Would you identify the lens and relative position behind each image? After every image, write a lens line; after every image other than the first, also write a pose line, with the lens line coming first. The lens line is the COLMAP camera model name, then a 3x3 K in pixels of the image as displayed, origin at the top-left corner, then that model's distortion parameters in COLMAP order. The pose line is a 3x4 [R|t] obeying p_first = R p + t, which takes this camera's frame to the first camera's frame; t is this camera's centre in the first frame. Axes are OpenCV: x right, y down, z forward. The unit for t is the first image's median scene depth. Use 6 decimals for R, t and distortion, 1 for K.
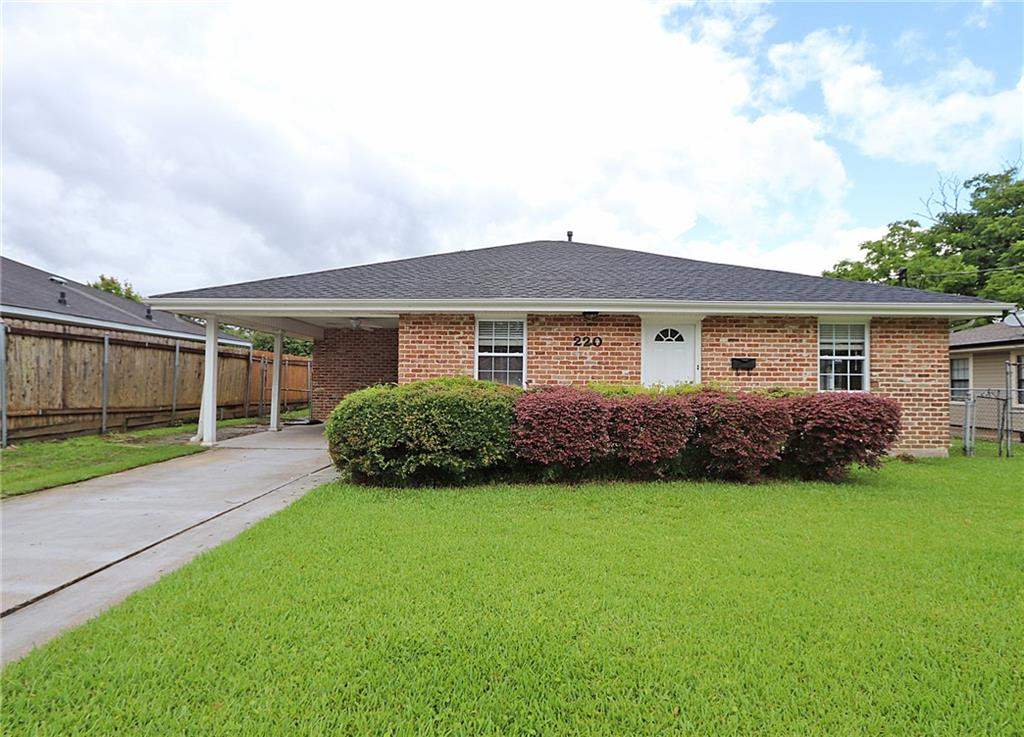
lens RADIAL K [[545.0, 0, 510.9], [0, 545.0, 364.2], [0, 0, 1]] dist [-0.004737, -0.000455]
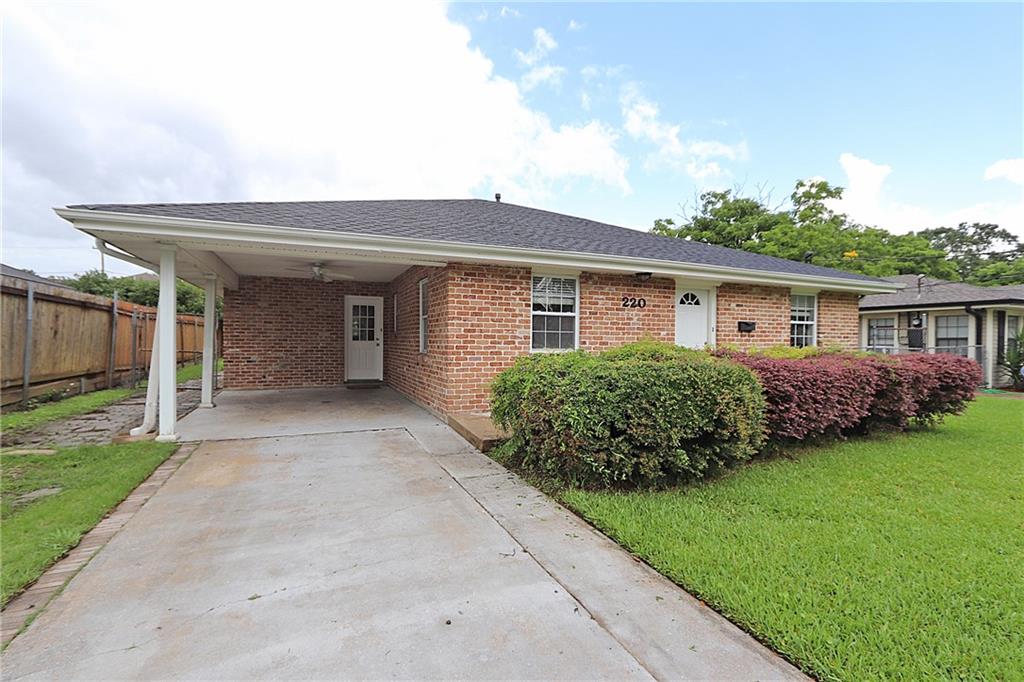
lens RADIAL K [[474.3, 0, 513.8], [0, 474.3, 344.0], [0, 0, 1]] dist [-0.014350, 0.000402]
pose [[0.910919, -0.005258, 0.412551, -0.413452], [-0.013804, 0.998971, 0.043213, -0.000533], [-0.412353, -0.045058, 0.909909, 0.301164]]
